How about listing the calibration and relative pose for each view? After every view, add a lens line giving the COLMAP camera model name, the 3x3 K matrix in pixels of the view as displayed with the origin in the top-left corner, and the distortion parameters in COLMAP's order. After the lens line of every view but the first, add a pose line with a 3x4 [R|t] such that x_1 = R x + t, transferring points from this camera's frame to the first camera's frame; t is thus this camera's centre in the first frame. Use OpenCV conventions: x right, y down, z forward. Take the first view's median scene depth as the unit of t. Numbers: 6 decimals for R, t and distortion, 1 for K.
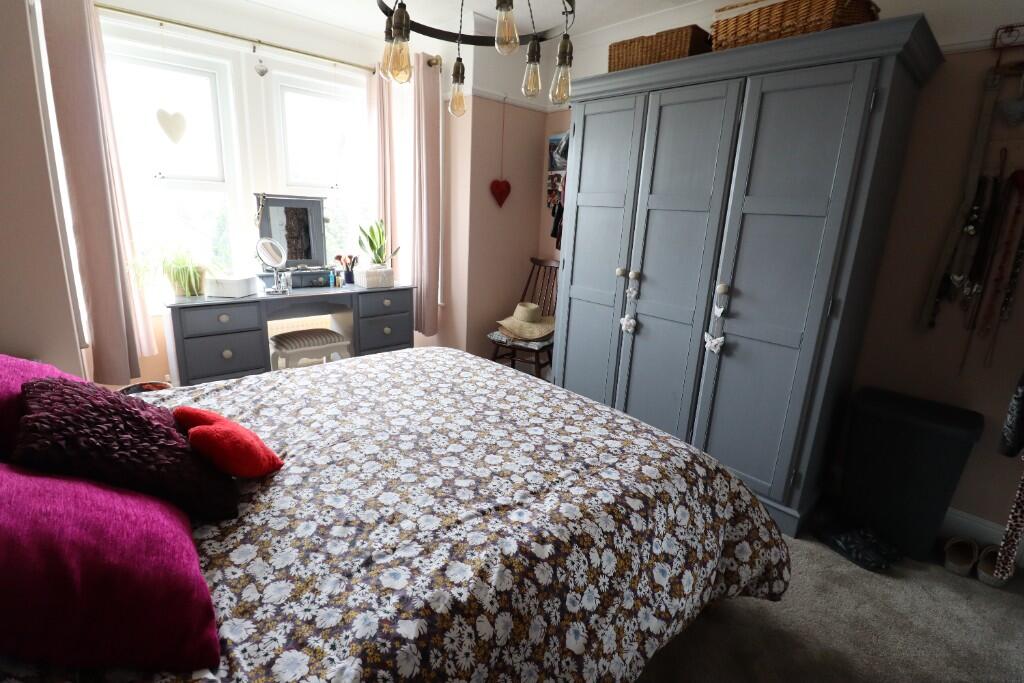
lens RADIAL K [[478.6, 0, 514.2], [0, 478.6, 333.6], [0, 0, 1]] dist [-0.005844, -0.000225]
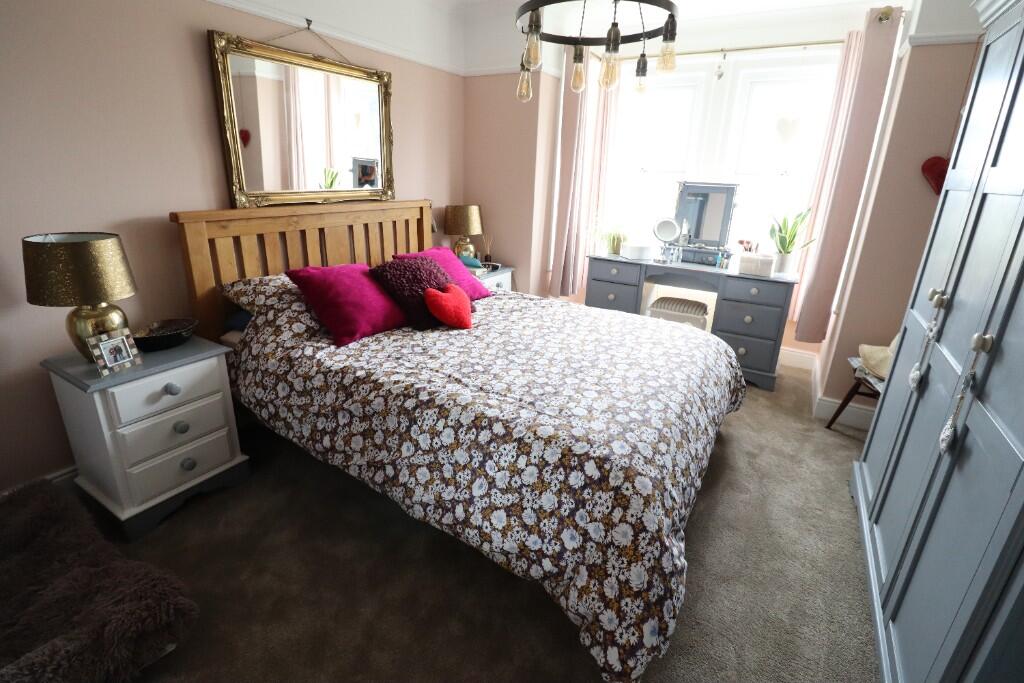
lens RADIAL K [[478.6, 0, 512.4], [0, 478.6, 337.3], [0, 0, 1]] dist [-0.005844, -0.000225]
pose [[0.270516, 0.276262, -0.922226, 1.295046], [-0.261073, 0.943097, 0.205934, -0.118301], [0.926640, 0.185060, 0.327248, 0.588728]]
